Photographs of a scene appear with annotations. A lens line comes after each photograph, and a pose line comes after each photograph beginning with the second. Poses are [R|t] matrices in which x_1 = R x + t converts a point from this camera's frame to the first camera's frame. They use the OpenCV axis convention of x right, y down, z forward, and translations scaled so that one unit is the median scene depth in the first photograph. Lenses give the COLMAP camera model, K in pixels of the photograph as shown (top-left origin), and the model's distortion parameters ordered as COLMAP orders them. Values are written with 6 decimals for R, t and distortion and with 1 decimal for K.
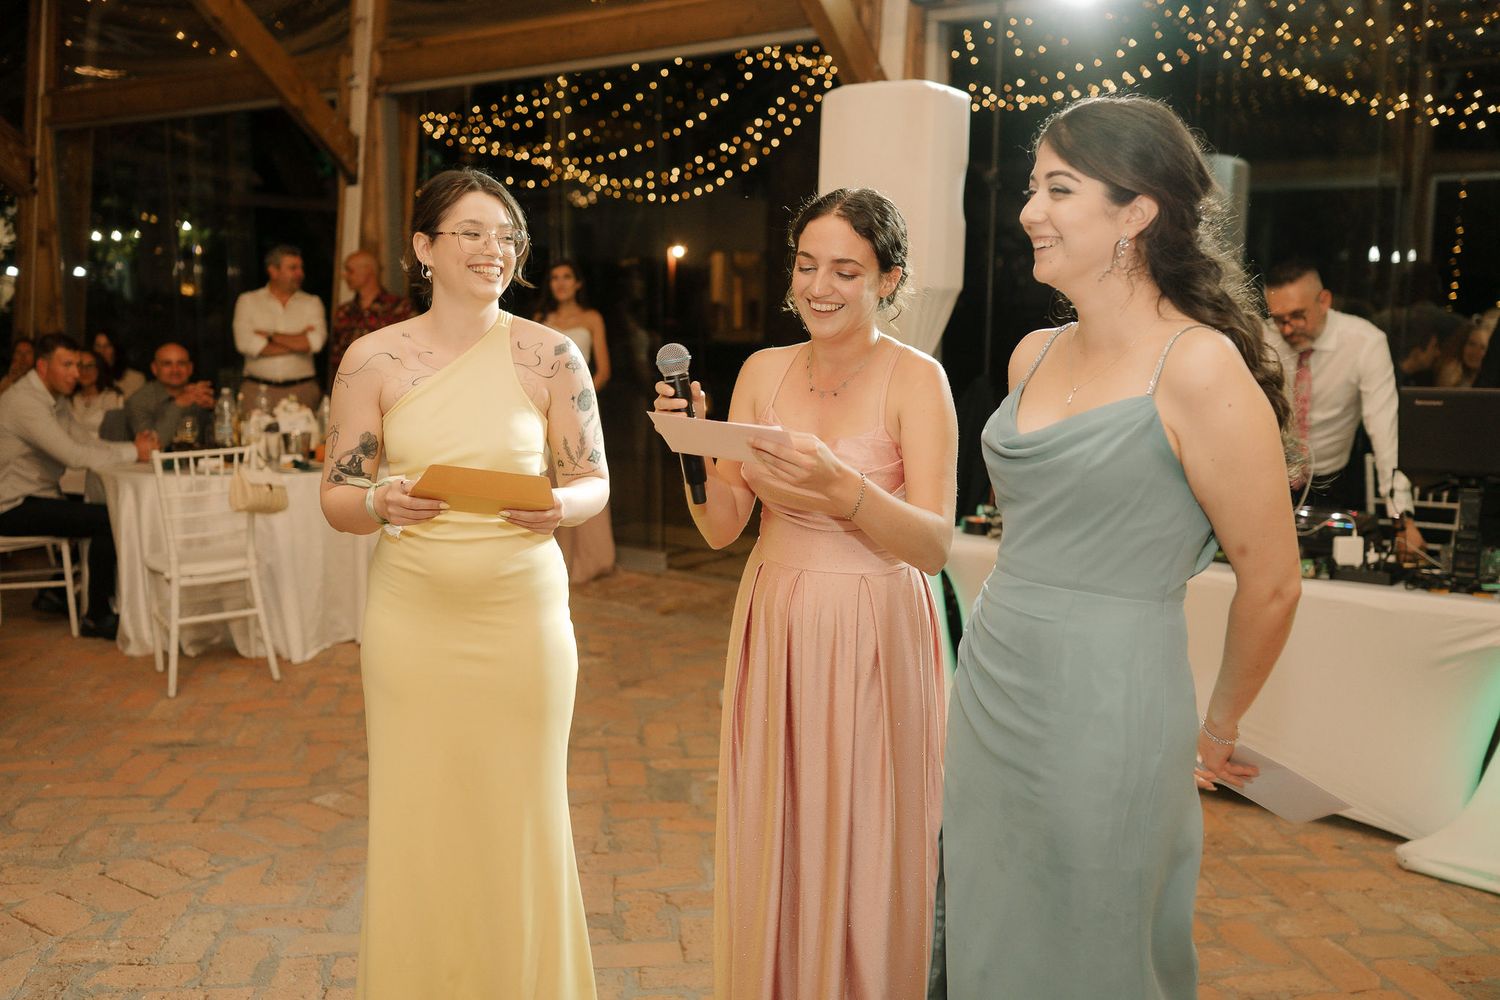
lens RADIAL K [[1391.8, 0, 755.3], [0, 1391.8, 514.1], [0, 0, 1]] dist [-0.020929, 0.000000]
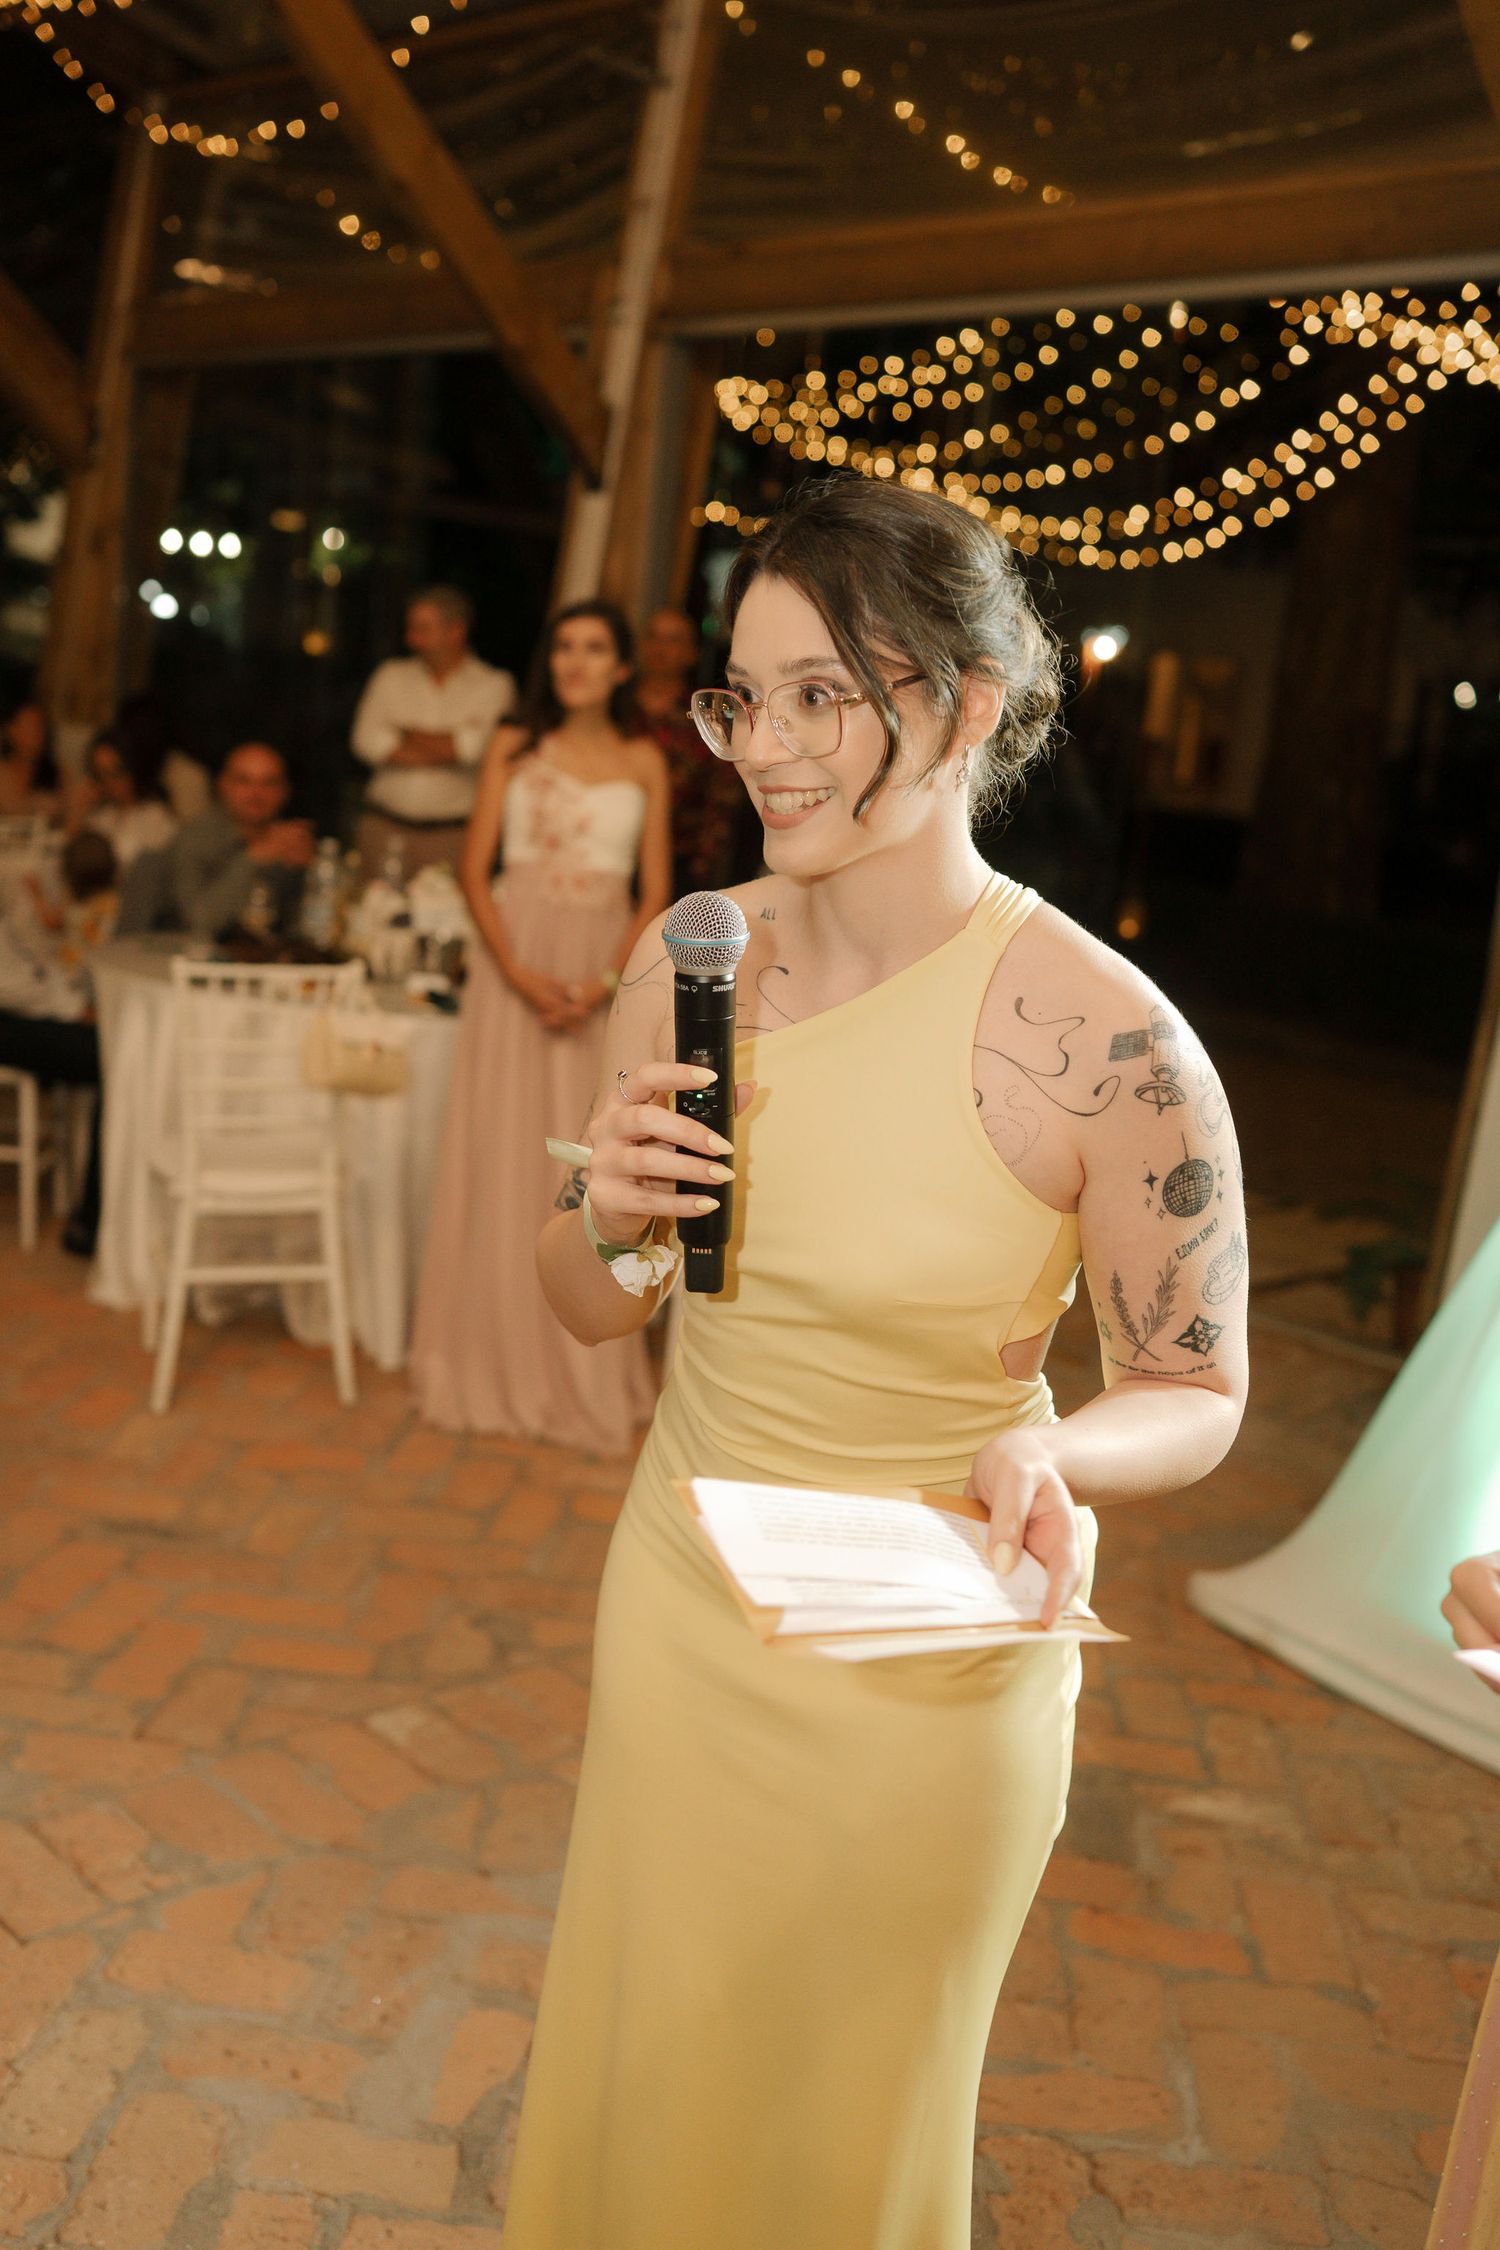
lens RADIAL K [[2266.2, 0, 739.3], [0, 2266.2, 1112.9], [0, 0, 1]] dist [-0.030015, 0.000000]
pose [[0.974507, 0.126673, -0.185176, -0.037938], [-0.122779, 0.991905, 0.032395, -0.029150], [0.187781, -0.008833, 0.982171, 0.130014]]
